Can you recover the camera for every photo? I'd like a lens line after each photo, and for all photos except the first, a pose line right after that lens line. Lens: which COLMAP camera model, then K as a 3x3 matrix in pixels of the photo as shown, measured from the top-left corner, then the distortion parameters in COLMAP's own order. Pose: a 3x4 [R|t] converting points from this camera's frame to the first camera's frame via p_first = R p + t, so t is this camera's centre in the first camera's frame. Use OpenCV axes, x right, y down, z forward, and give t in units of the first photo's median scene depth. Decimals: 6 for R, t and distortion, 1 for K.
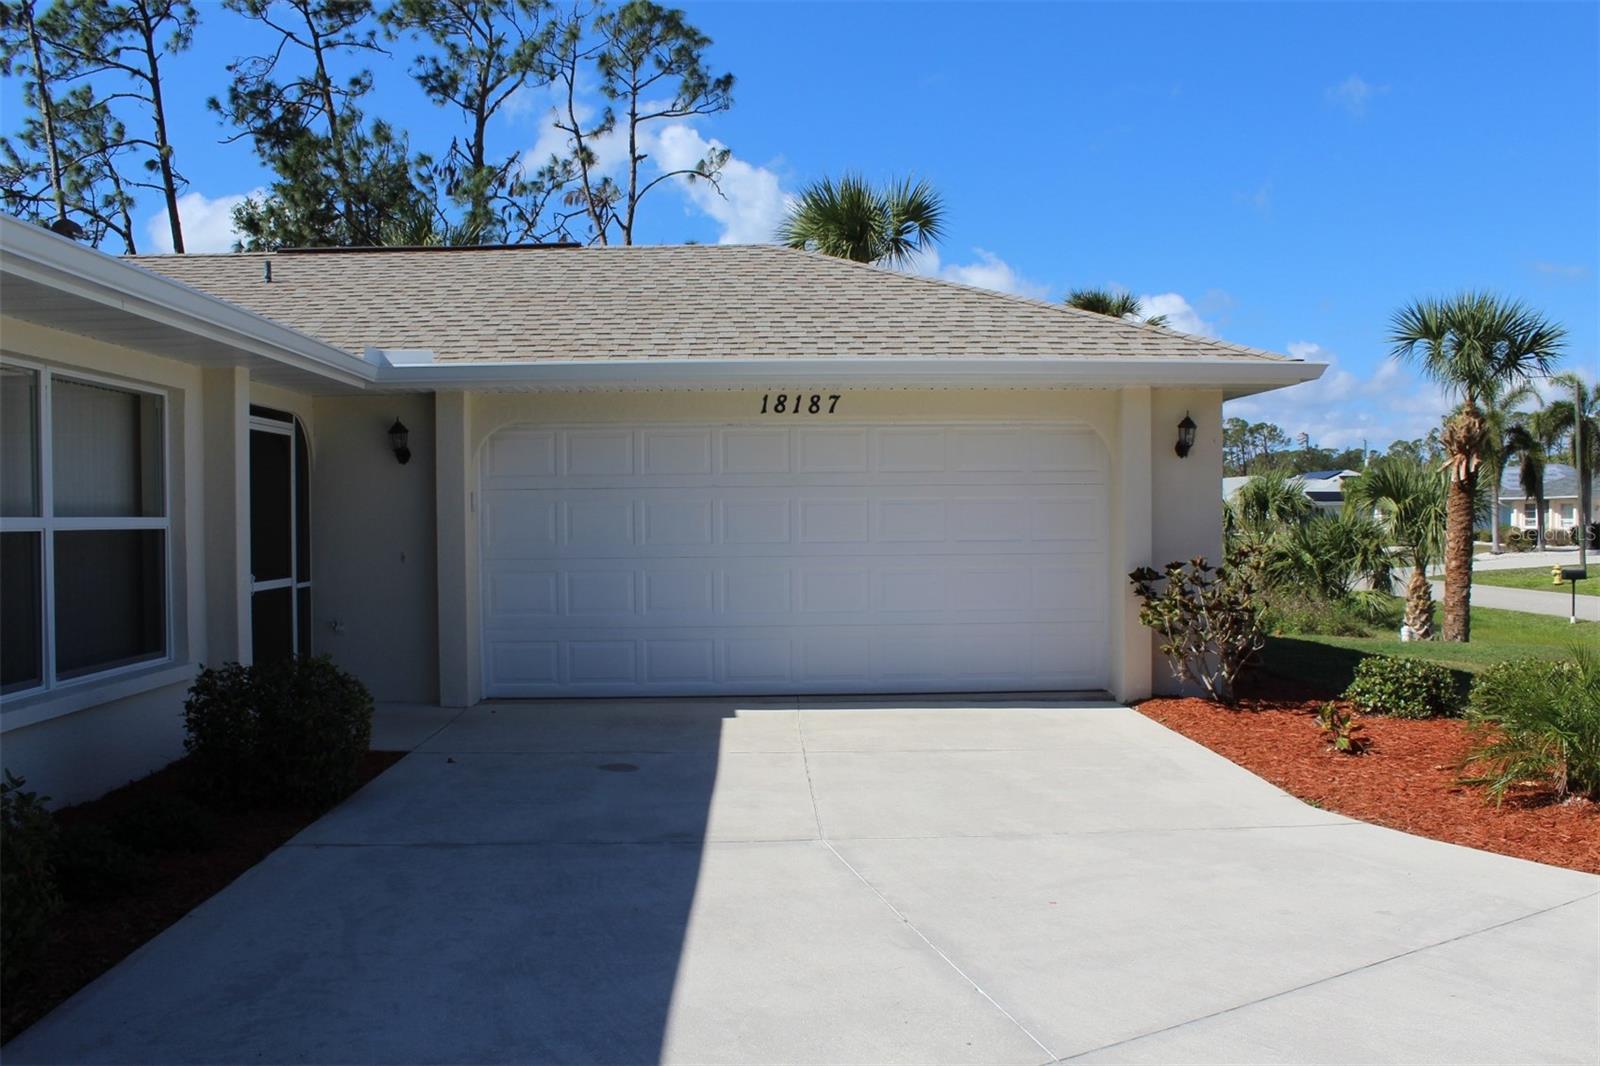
lens RADIAL K [[1349.0, 0, 795.1], [0, 1349.0, 560.4], [0, 0, 1]] dist [-0.186980, 0.183917]
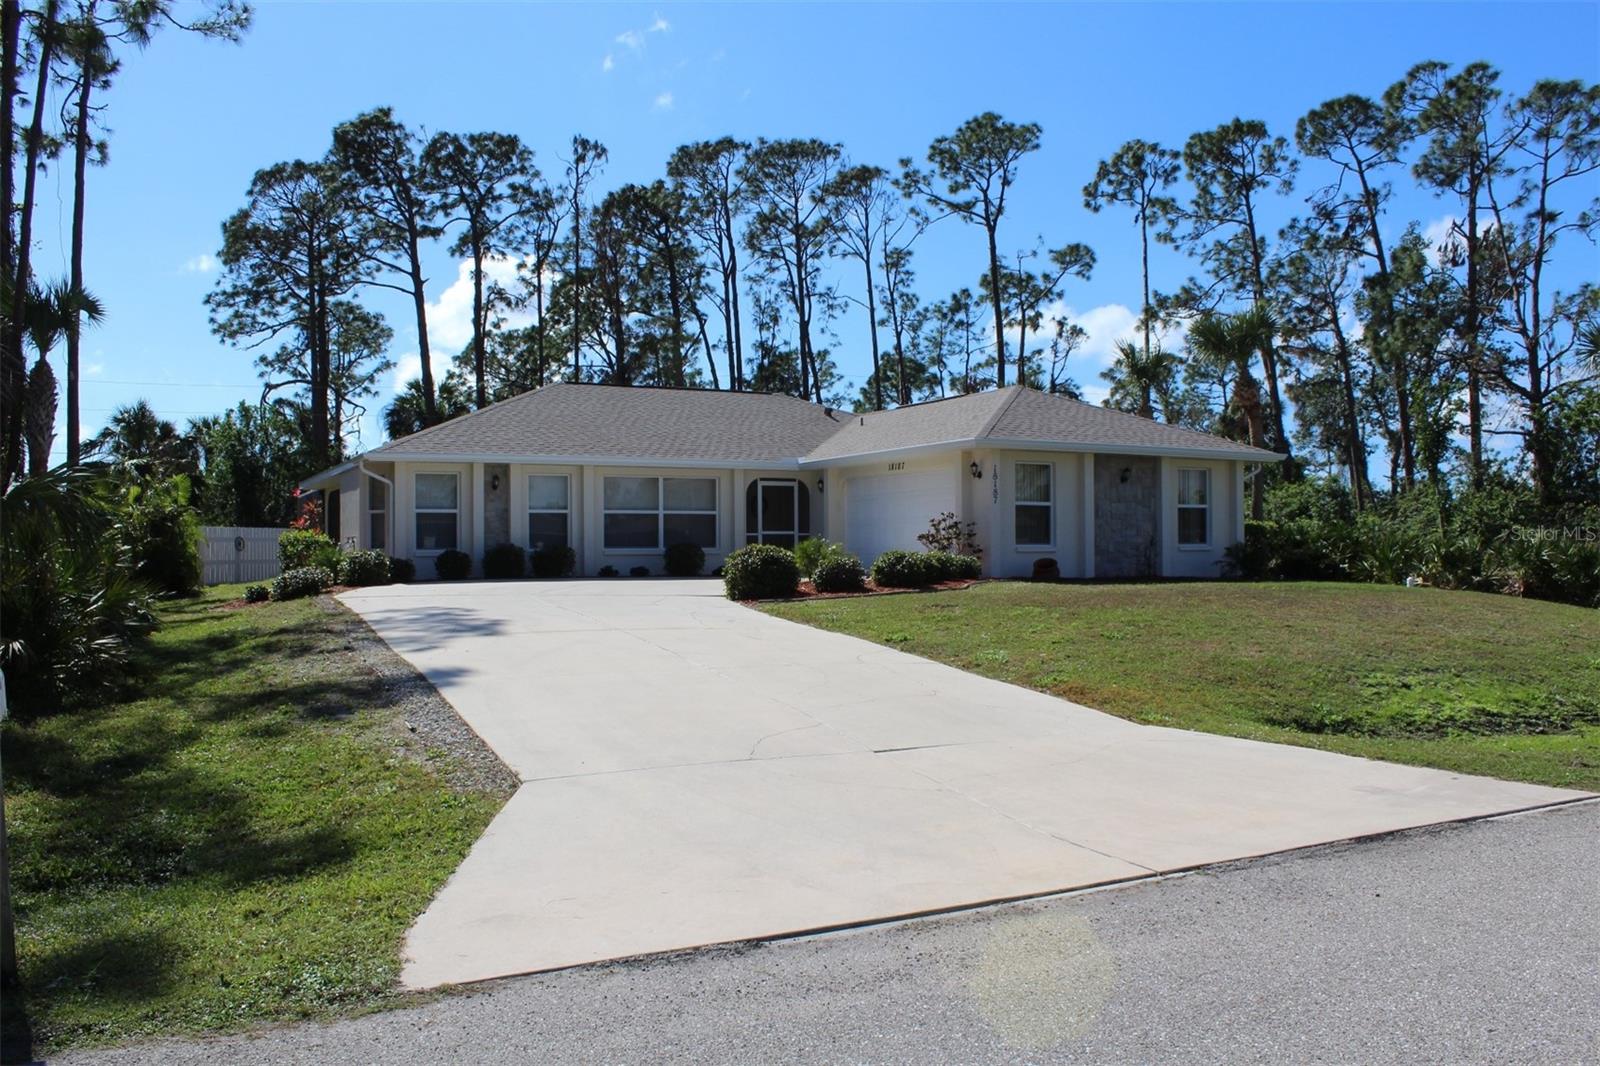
lens RADIAL K [[1349.0, 0, 795.1], [0, 1349.0, 560.4], [0, 0, 1]] dist [-0.186980, 0.183917]
pose [[0.445879, 0.007066, -0.895065, 2.281781], [-0.025624, 0.999660, -0.004873, 0.089767], [0.894727, 0.025108, 0.445908, -0.386775]]
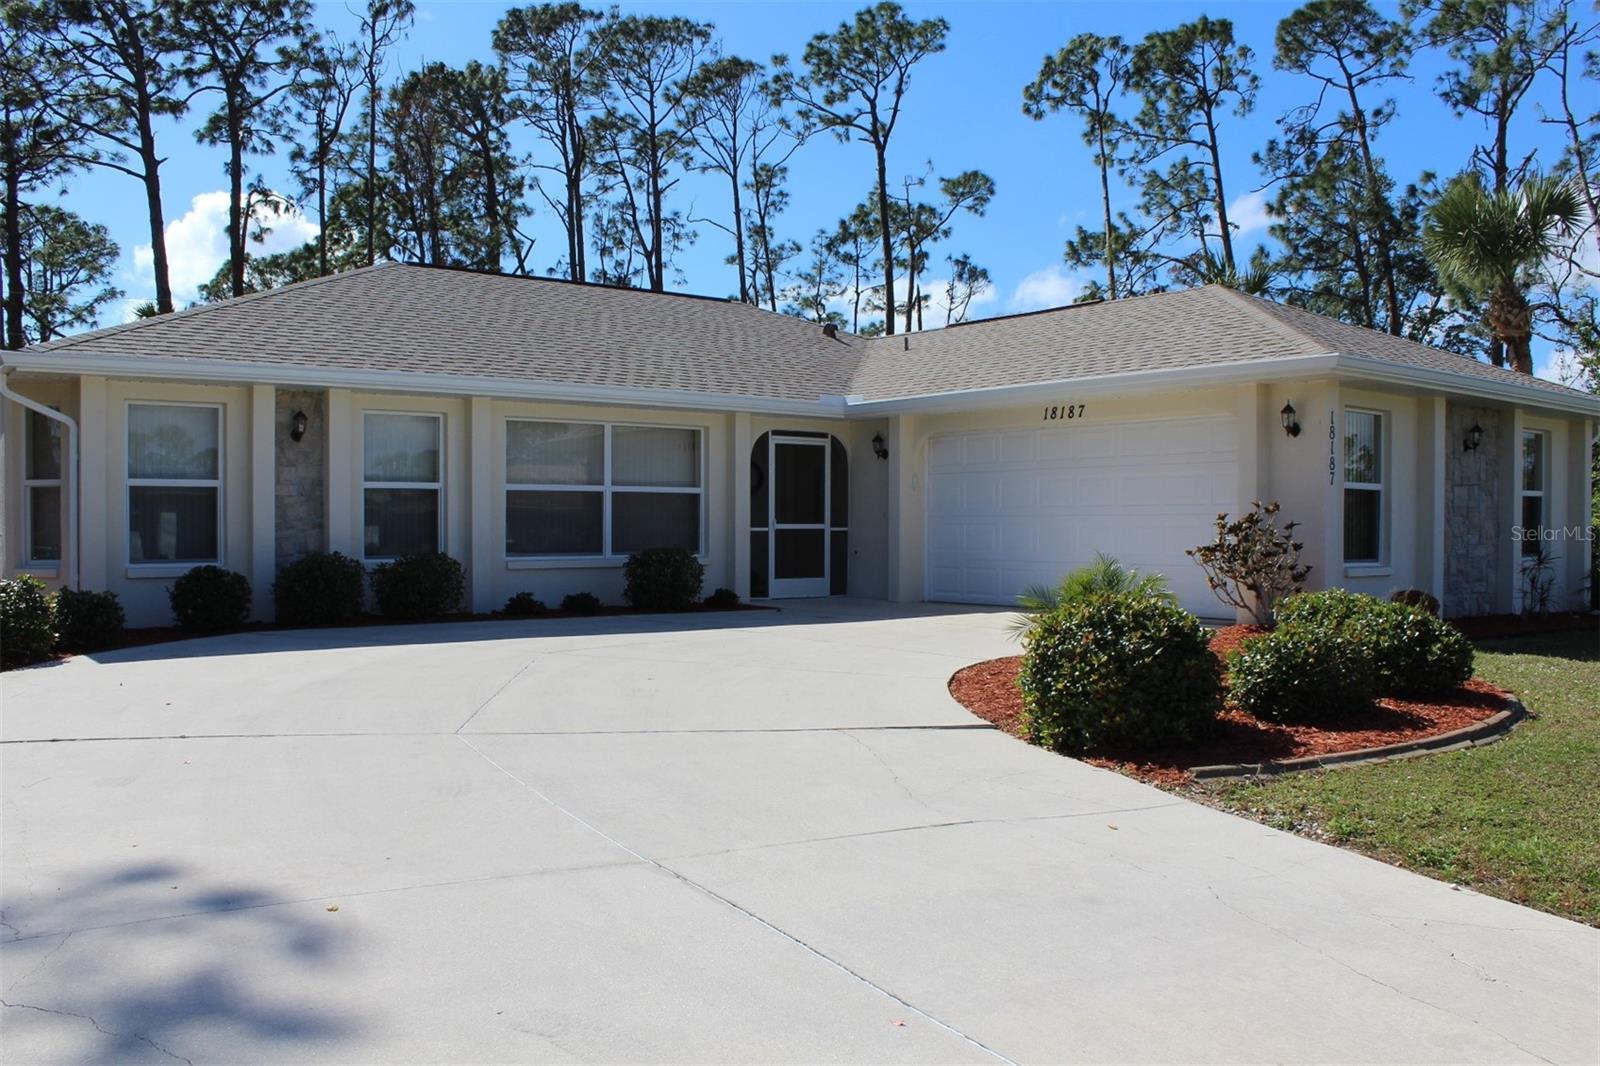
lens RADIAL K [[1349.0, 0, 795.1], [0, 1349.0, 560.4], [0, 0, 1]] dist [-0.186980, 0.183917]
pose [[0.597770, 0.027895, -0.801182, 0.987393], [-0.031661, 0.999436, 0.011175, 0.039996], [0.801042, 0.018686, 0.598316, -0.123482]]
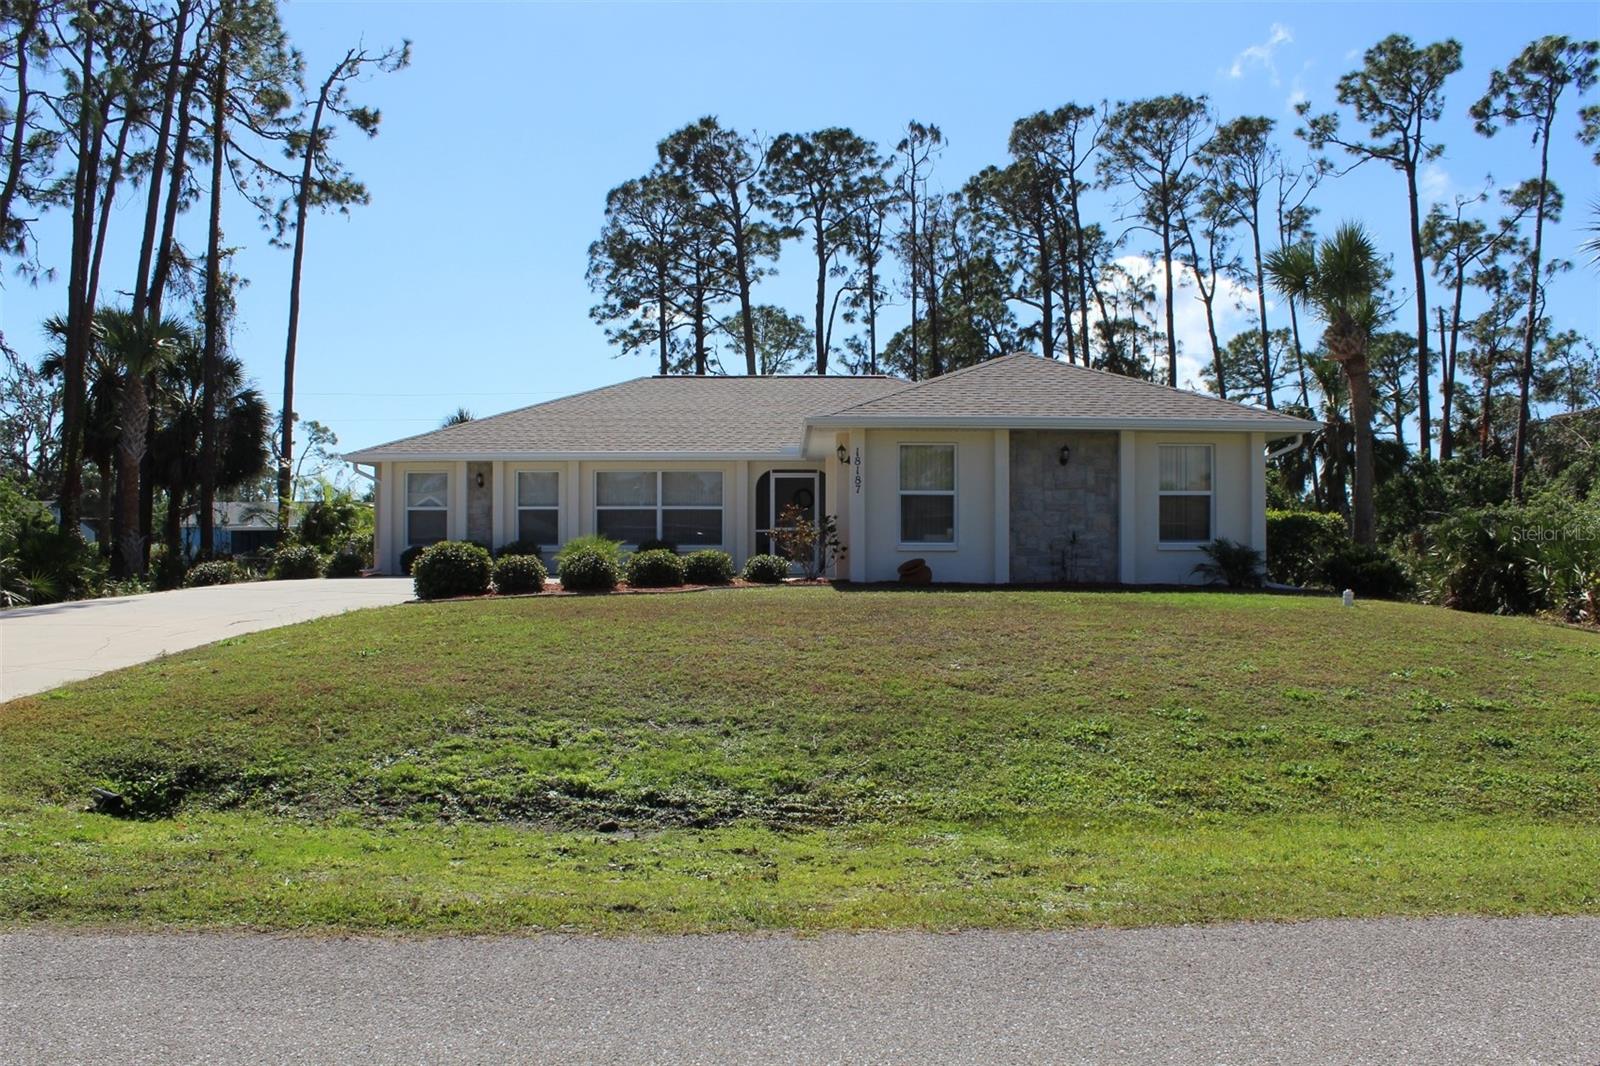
lens RADIAL K [[1349.0, 0, 795.1], [0, 1349.0, 560.4], [0, 0, 1]] dist [-0.186980, 0.183917]
pose [[-0.010687, 0.010670, -0.999886, 2.318889], [-0.033010, 0.999394, 0.011018, 0.048900], [0.999398, 0.033124, -0.010328, 0.912578]]
